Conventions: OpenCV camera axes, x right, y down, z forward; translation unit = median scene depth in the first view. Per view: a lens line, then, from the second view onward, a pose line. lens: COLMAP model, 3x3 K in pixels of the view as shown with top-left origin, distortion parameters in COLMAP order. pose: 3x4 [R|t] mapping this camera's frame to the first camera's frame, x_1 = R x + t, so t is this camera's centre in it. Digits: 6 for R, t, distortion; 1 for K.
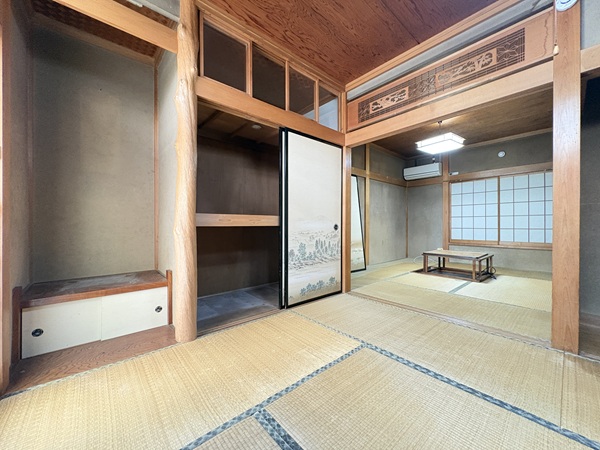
lens RADIAL K [[239.1, 0, 300.0], [0, 239.1, 224.4], [0, 0, 1]] dist [0.002010, -0.000302]
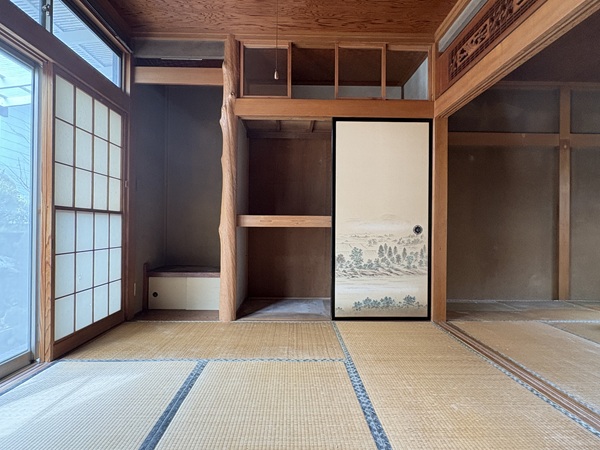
lens RADIAL K [[348.5, 0, 300.1], [0, 348.5, 225.3], [0, 0, 1]] dist [0.001735, 0.004952]
pose [[0.762148, 0.001539, -0.647401, 0.635313], [-0.006972, 0.999959, -0.005830, 0.006463], [0.647365, 0.008957, 0.762127, -0.067712]]
